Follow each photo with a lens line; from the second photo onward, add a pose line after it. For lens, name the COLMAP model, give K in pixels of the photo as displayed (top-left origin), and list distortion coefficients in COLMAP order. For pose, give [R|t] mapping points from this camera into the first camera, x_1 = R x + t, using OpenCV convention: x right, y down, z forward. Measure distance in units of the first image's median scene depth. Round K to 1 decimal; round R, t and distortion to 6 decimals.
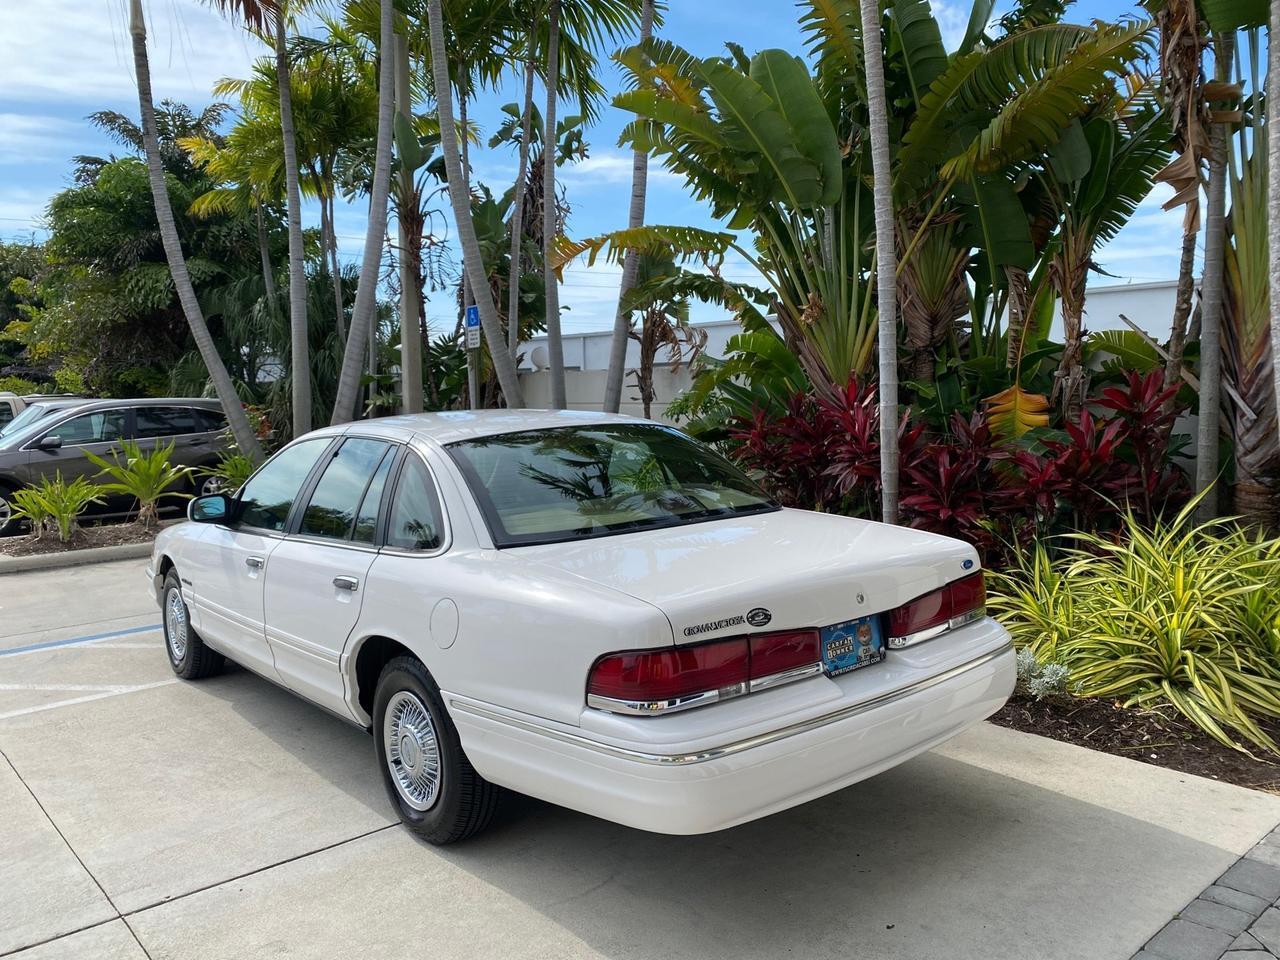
lens RADIAL K [[984.4, 0, 641.4], [0, 984.4, 485.8], [0, 0, 1]] dist [0.023367, -0.026240]
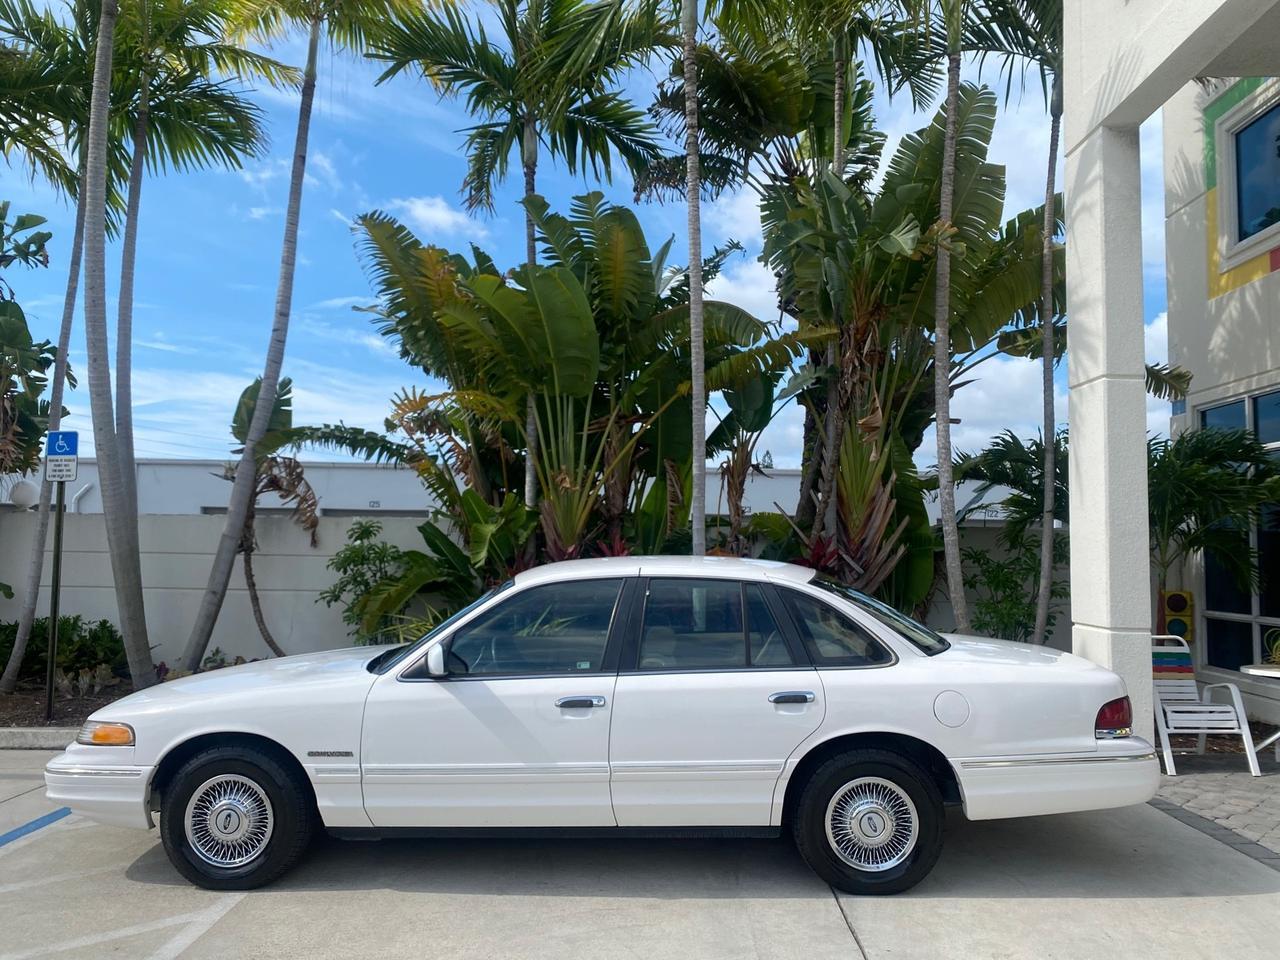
lens RADIAL K [[984.4, 0, 638.5], [0, 984.4, 472.5], [0, 0, 1]] dist [0.023367, -0.026240]
pose [[0.670677, 0.084177, 0.736957, -0.799832], [0.045950, 0.986916, -0.154546, 0.002700], [-0.740325, 0.137514, 0.658035, 0.181971]]
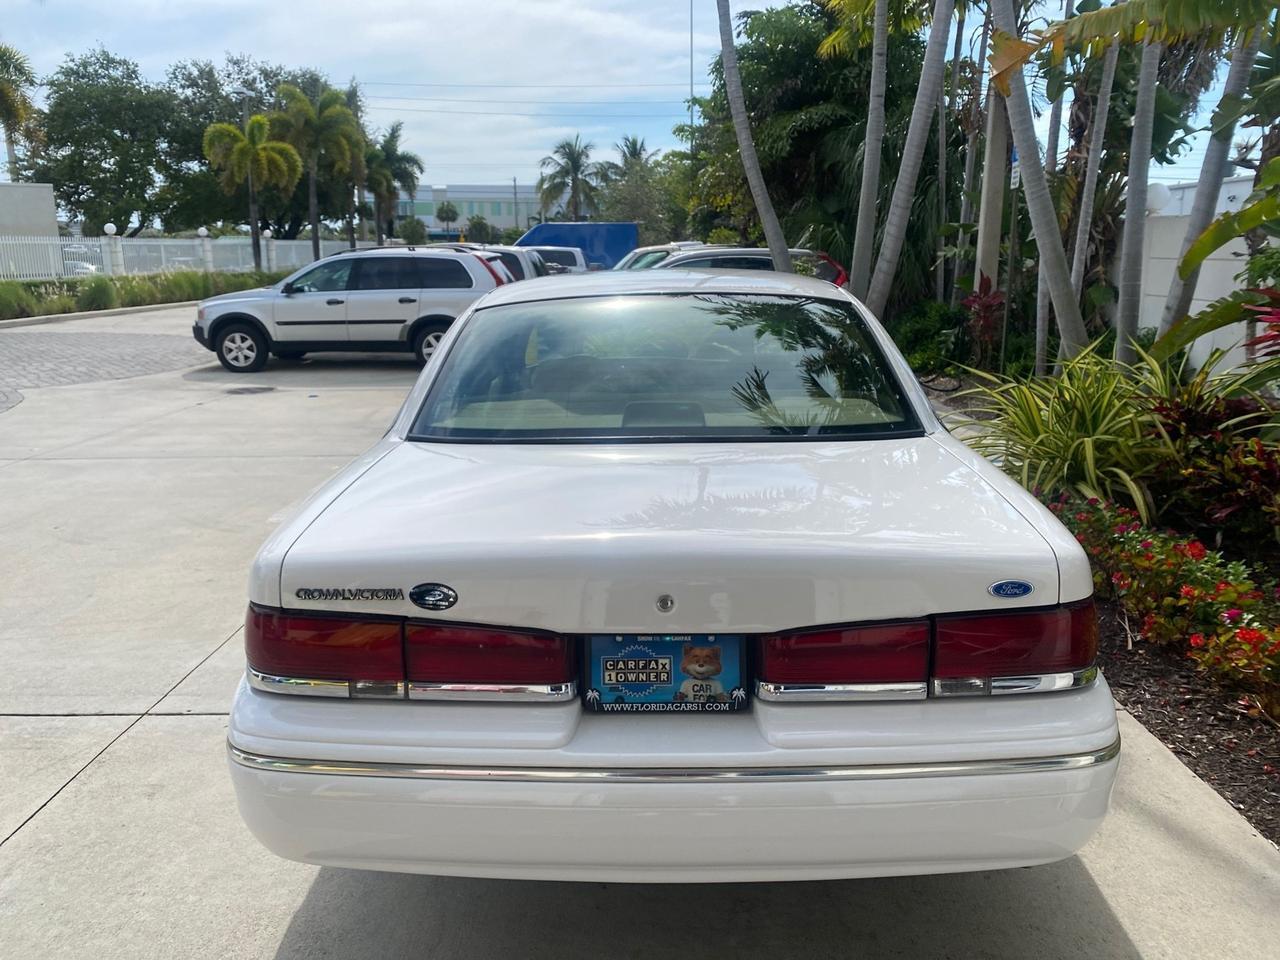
lens RADIAL K [[984.4, 0, 632.9], [0, 984.4, 480.5], [0, 0, 1]] dist [0.023367, -0.026240]
pose [[0.746172, 0.162228, -0.645685, 0.290505], [-0.067719, 0.983321, 0.168802, -0.030753], [0.662301, -0.082230, 0.744712, 0.267675]]
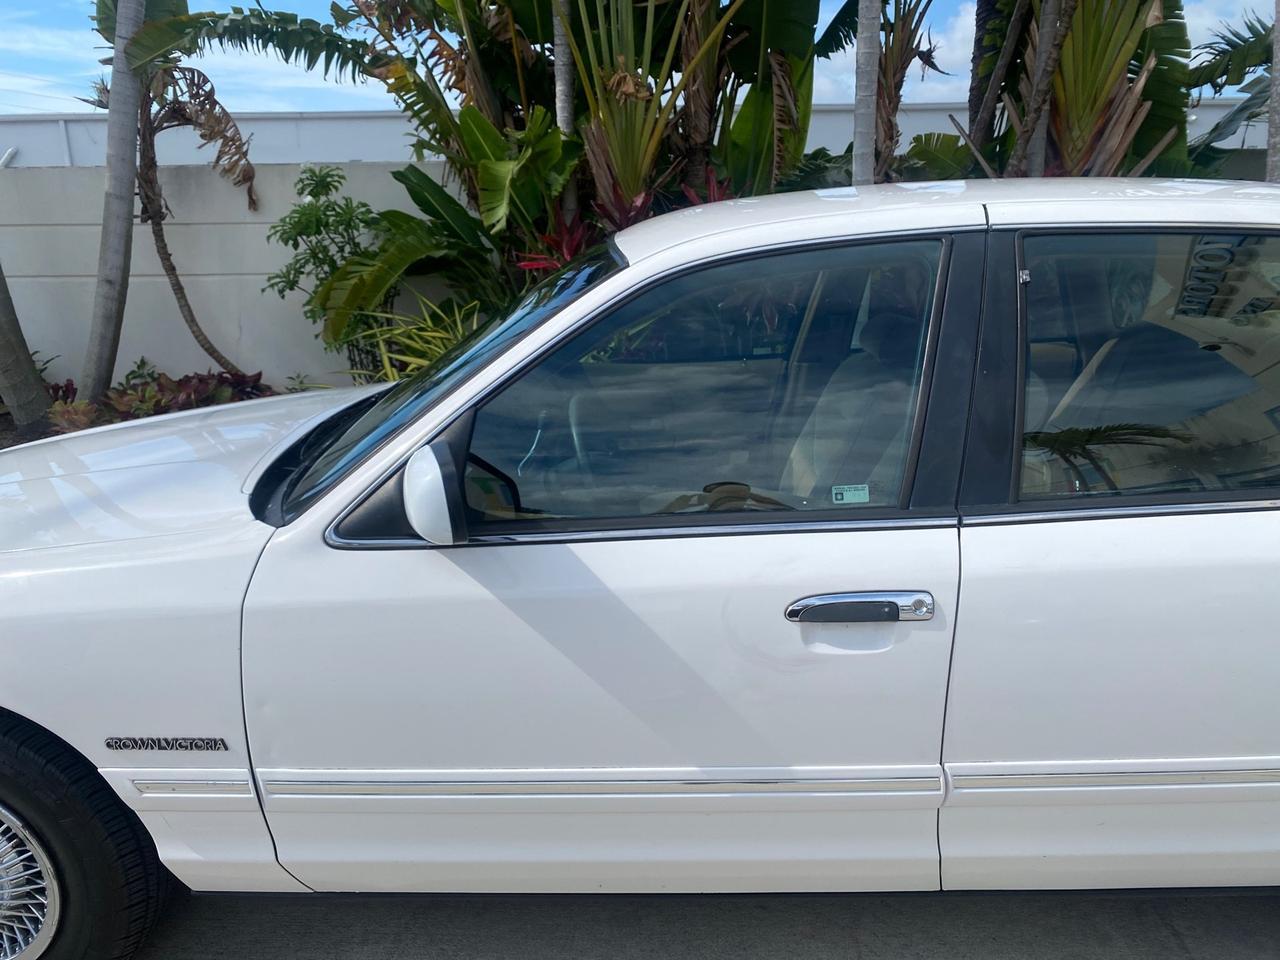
lens RADIAL K [[984.4, 0, 635.0], [0, 984.4, 476.0], [0, 0, 1]] dist [0.023367, -0.026240]
pose [[0.679049, -0.179660, 0.711769, -0.487687], [0.073544, 0.981361, 0.177546, -0.025208], [-0.730400, -0.068217, 0.679605, 0.590311]]
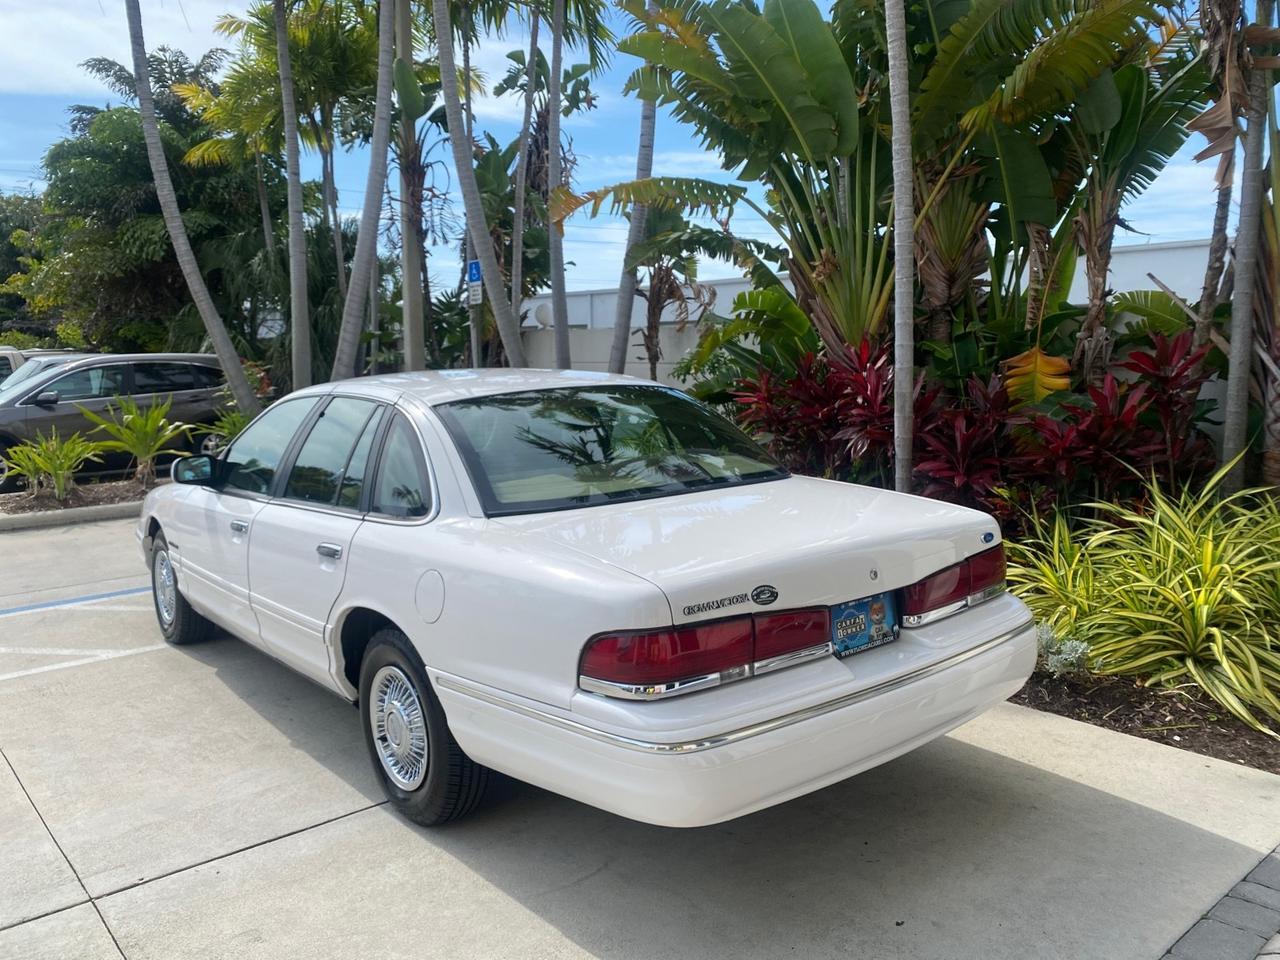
lens RADIAL K [[984.4, 0, 641.2], [0, 984.4, 489.6], [0, 0, 1]] dist [0.023367, -0.026240]
pose [[0.999935, 0.008537, -0.007559, 0.004015], [-0.008194, 0.998984, 0.044318, -0.002900], [0.007929, -0.044253, 0.998989, 0.034392]]
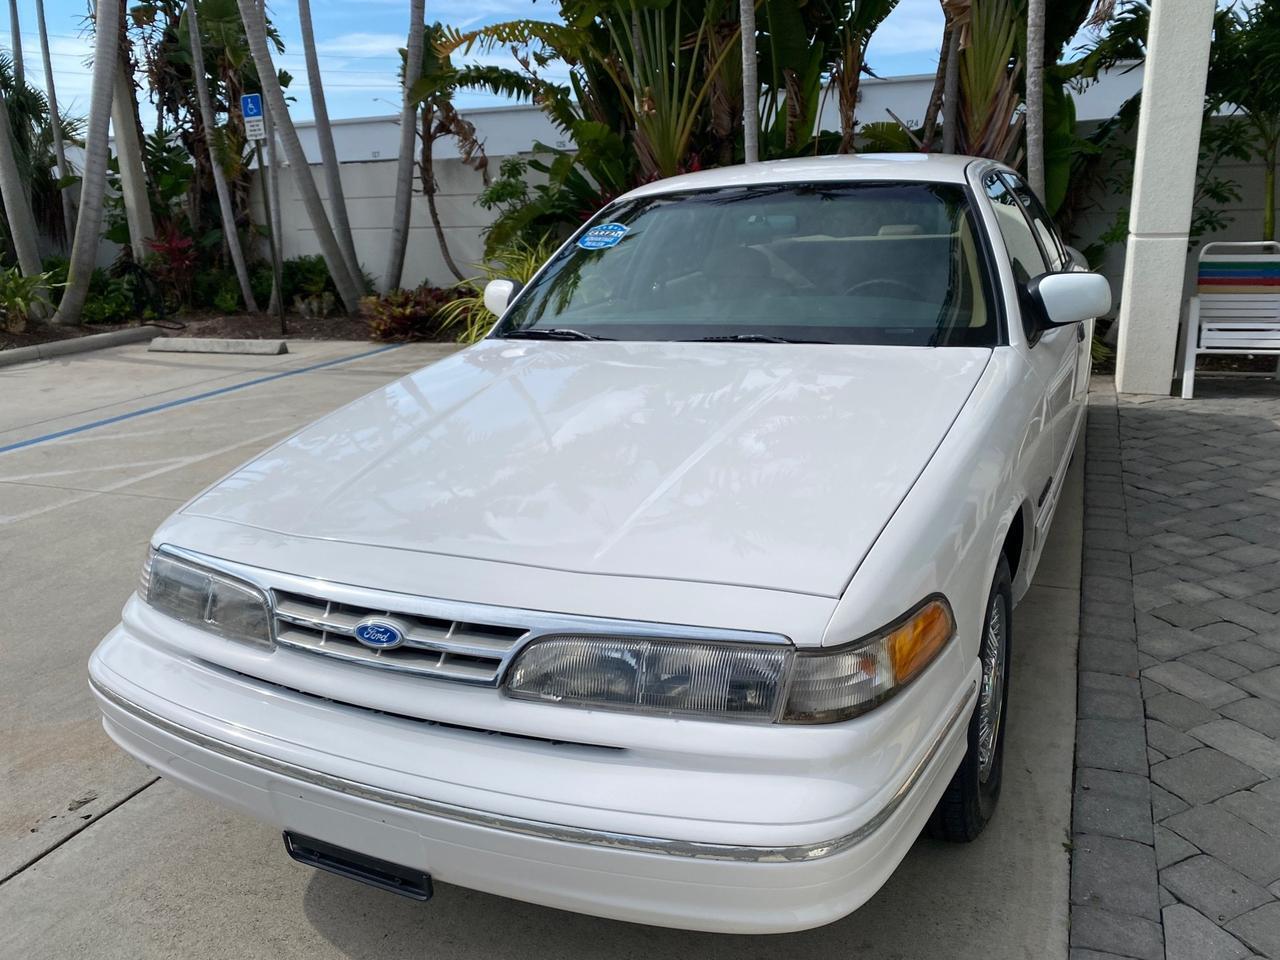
lens RADIAL K [[984.4, 0, 632.1], [0, 984.4, 467.0], [0, 0, 1]] dist [0.023367, -0.026240]
pose [[0.907902, -0.131586, 0.397993, -0.466794], [0.063204, 0.981570, 0.180348, 0.046106], [-0.414389, -0.138584, 0.899487, -0.154161]]
